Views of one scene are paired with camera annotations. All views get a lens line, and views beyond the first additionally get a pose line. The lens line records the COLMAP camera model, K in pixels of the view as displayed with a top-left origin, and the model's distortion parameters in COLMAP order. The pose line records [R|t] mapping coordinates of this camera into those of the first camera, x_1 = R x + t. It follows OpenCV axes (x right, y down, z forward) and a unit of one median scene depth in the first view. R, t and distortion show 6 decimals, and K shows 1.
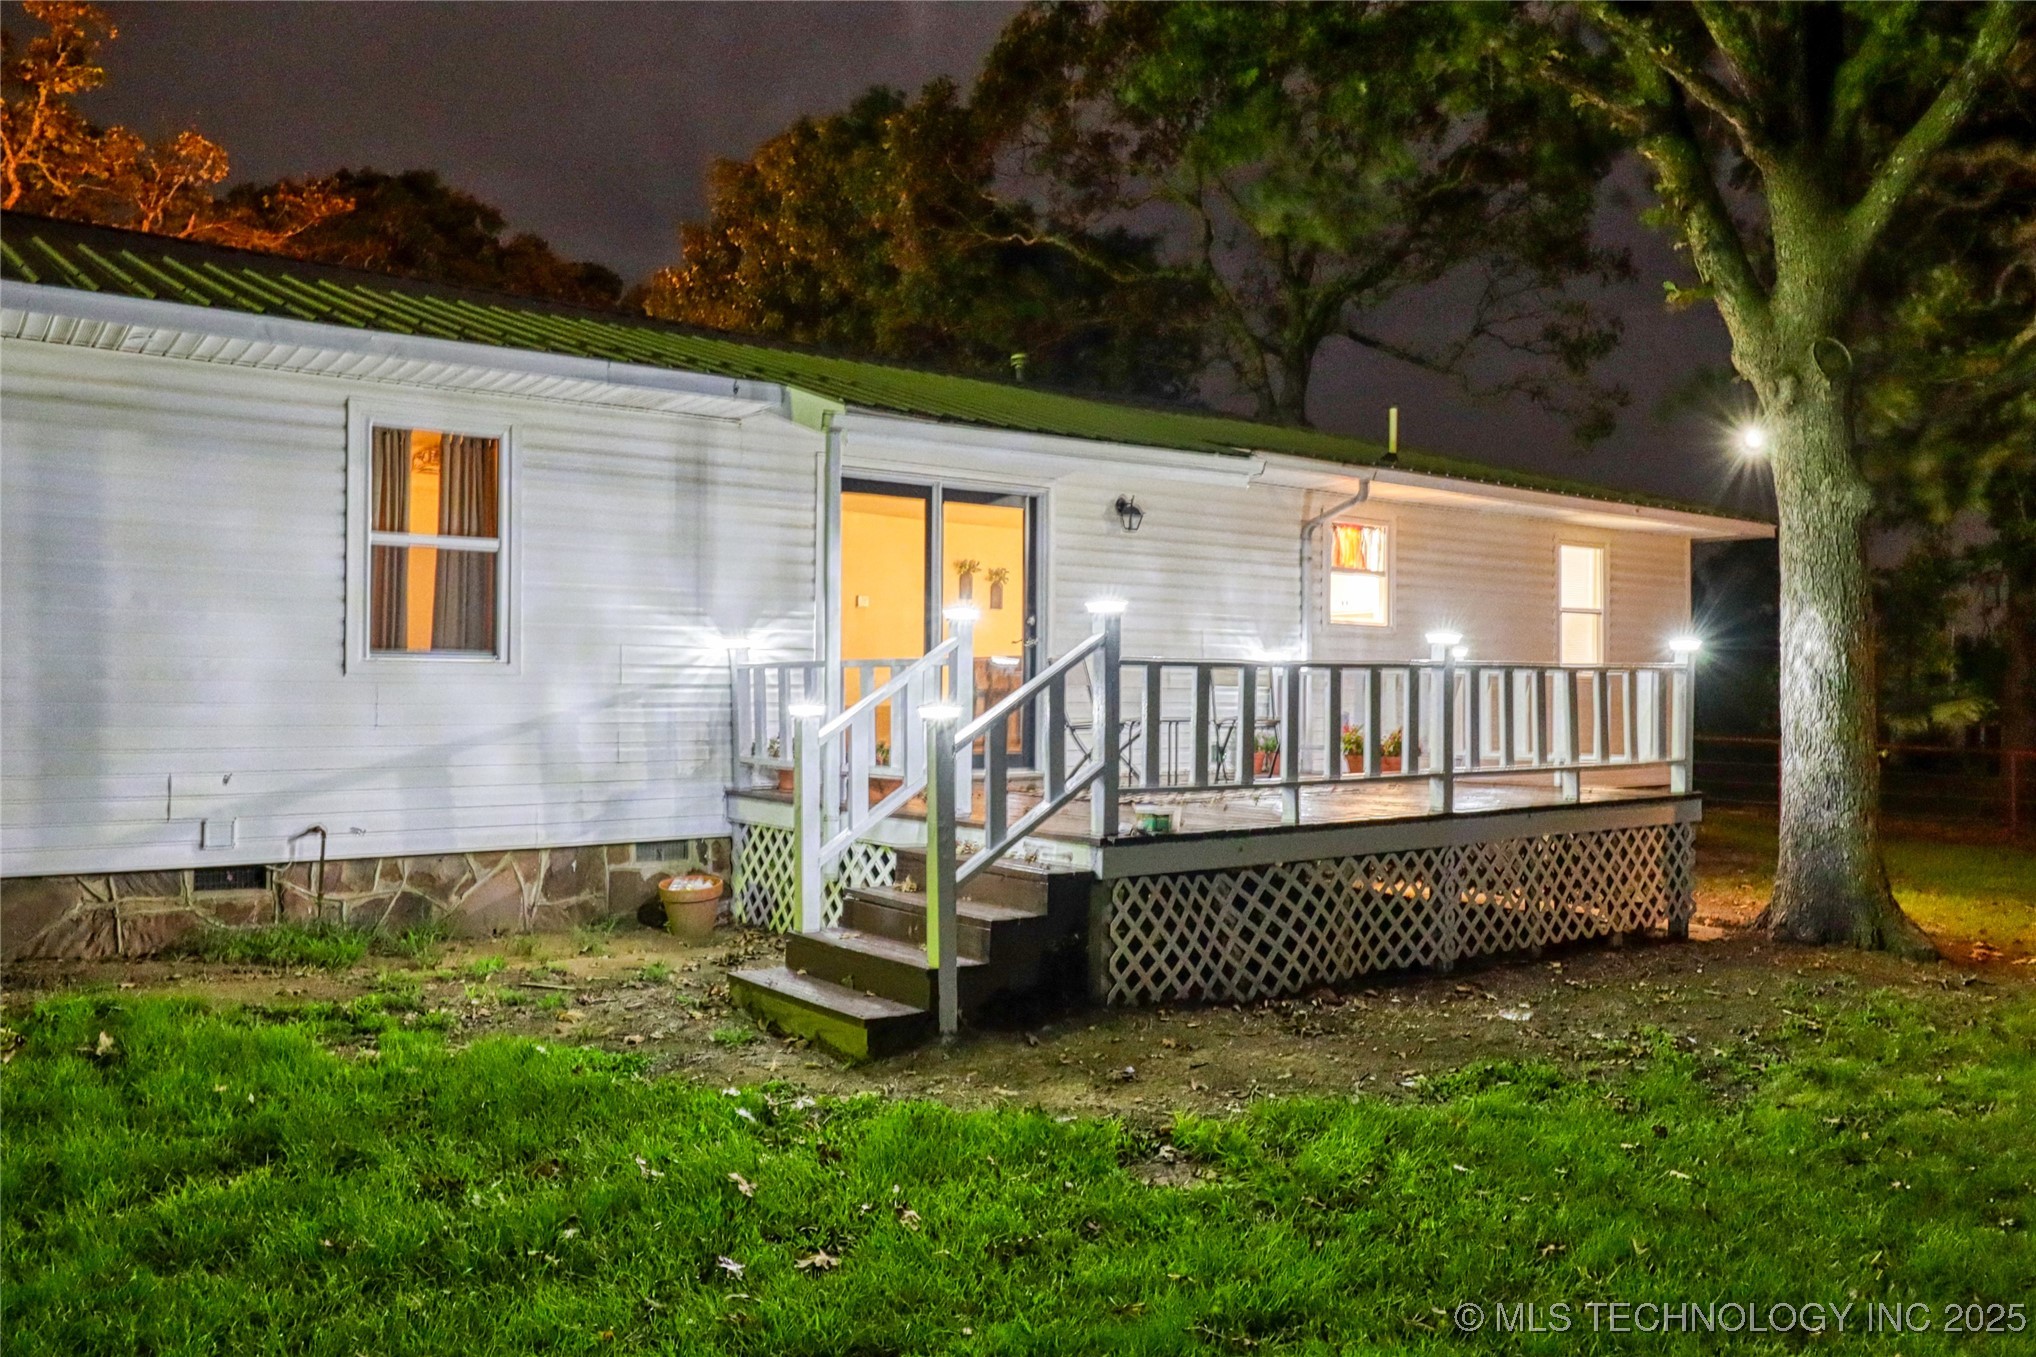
lens RADIAL K [[1584.0, 0, 1017.3], [0, 1584.0, 678.5], [0, 0, 1]] dist [-0.000560, 0.006149]
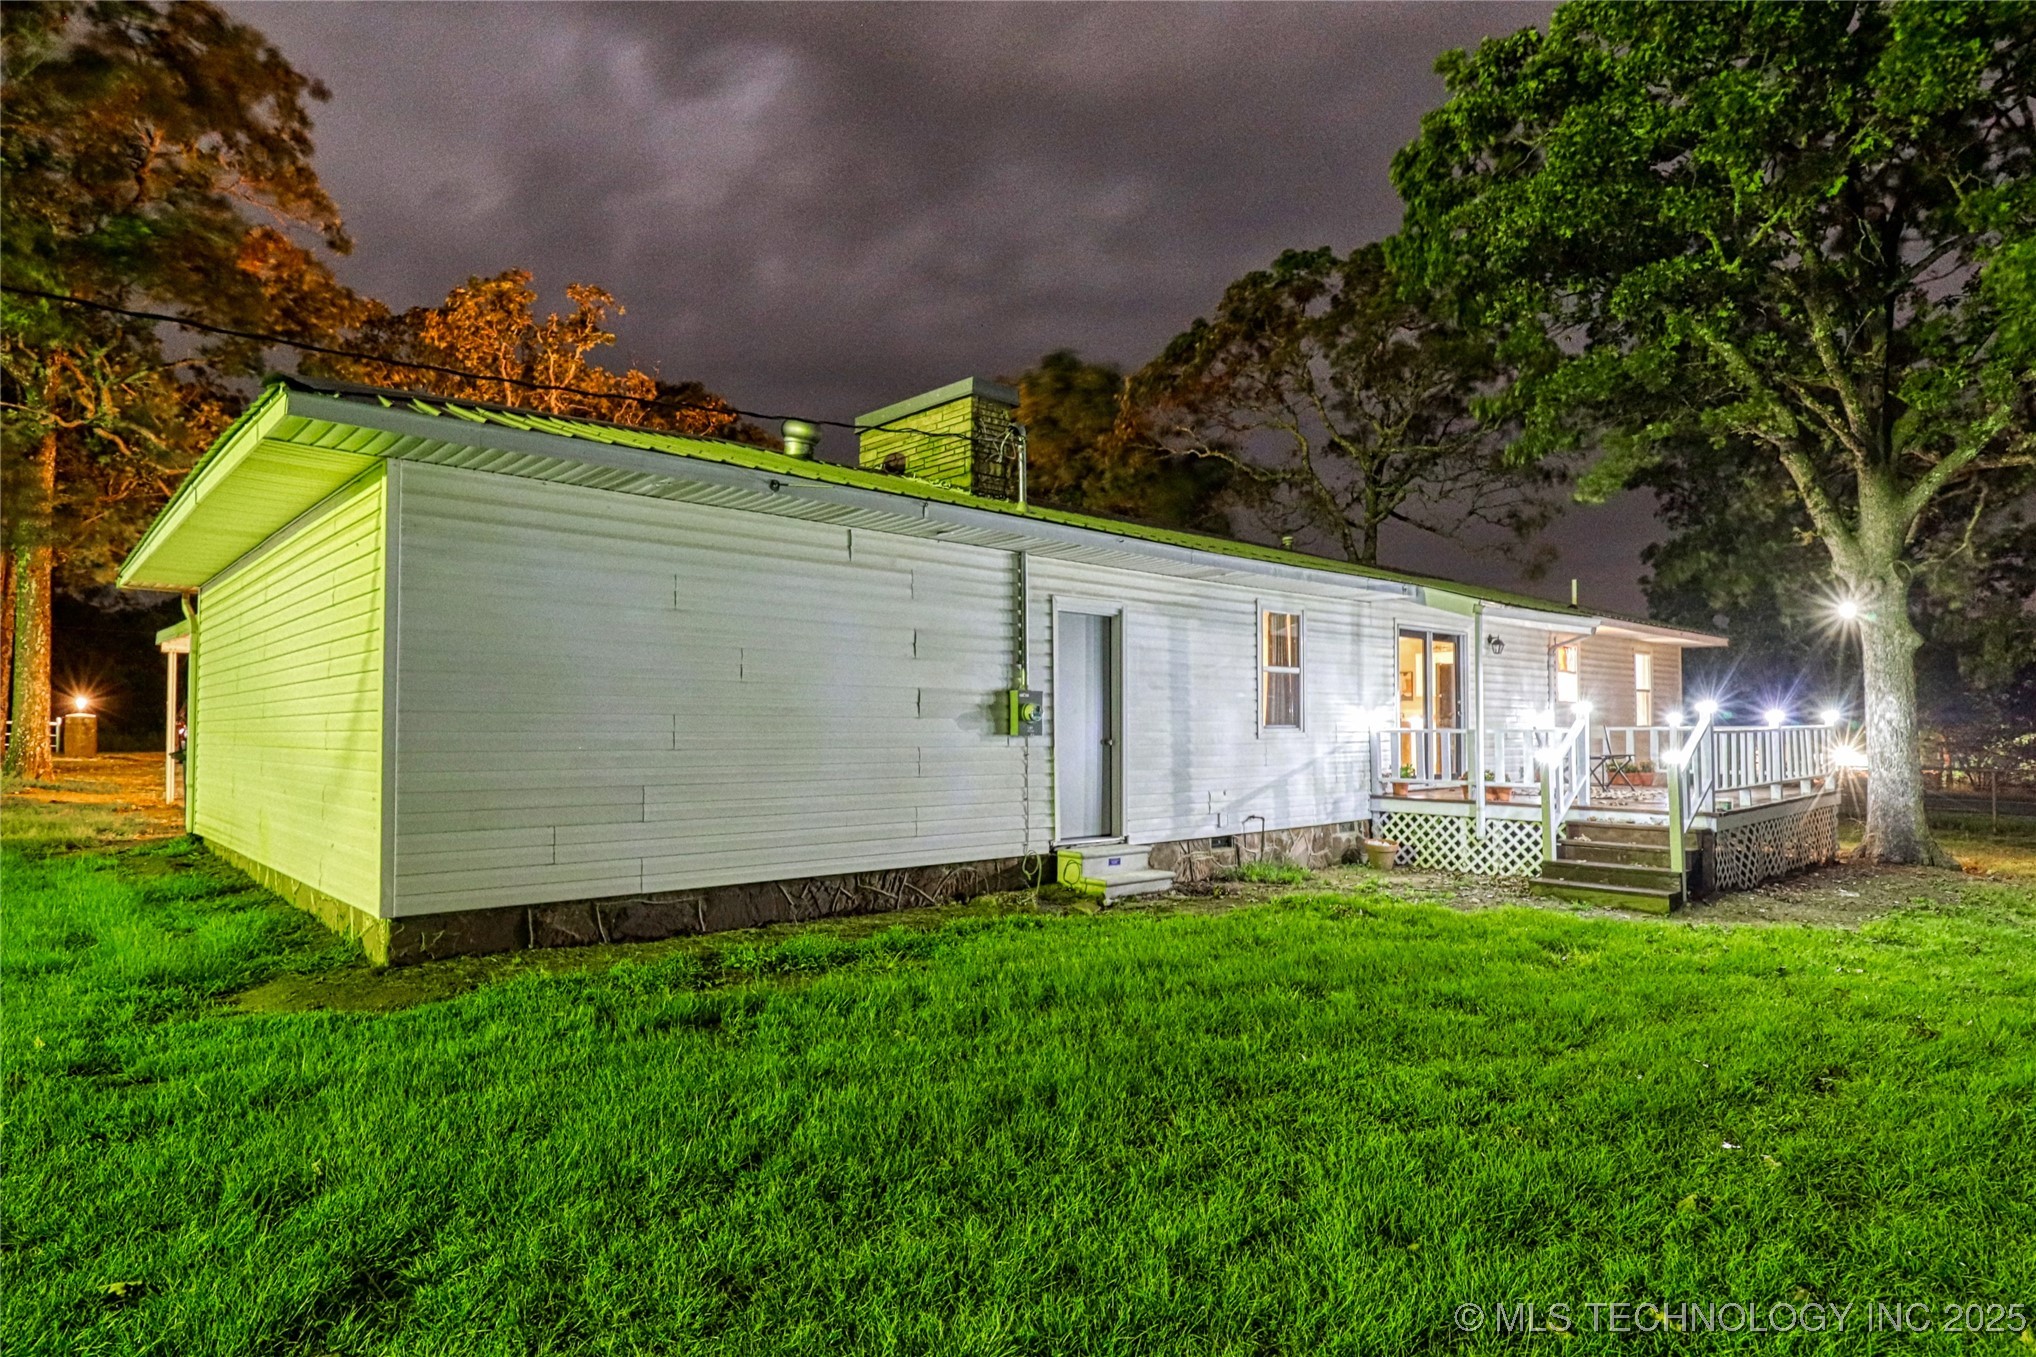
lens RADIAL K [[1130.2, 0, 1026.8], [0, 1130.2, 716.3], [0, 0, 1]] dist [0.006018, -0.000036]
pose [[0.995327, -0.007986, 0.096229, -0.741640], [0.008160, 0.999966, -0.001411, -0.026679], [-0.096214, 0.002190, 0.995358, -0.326691]]
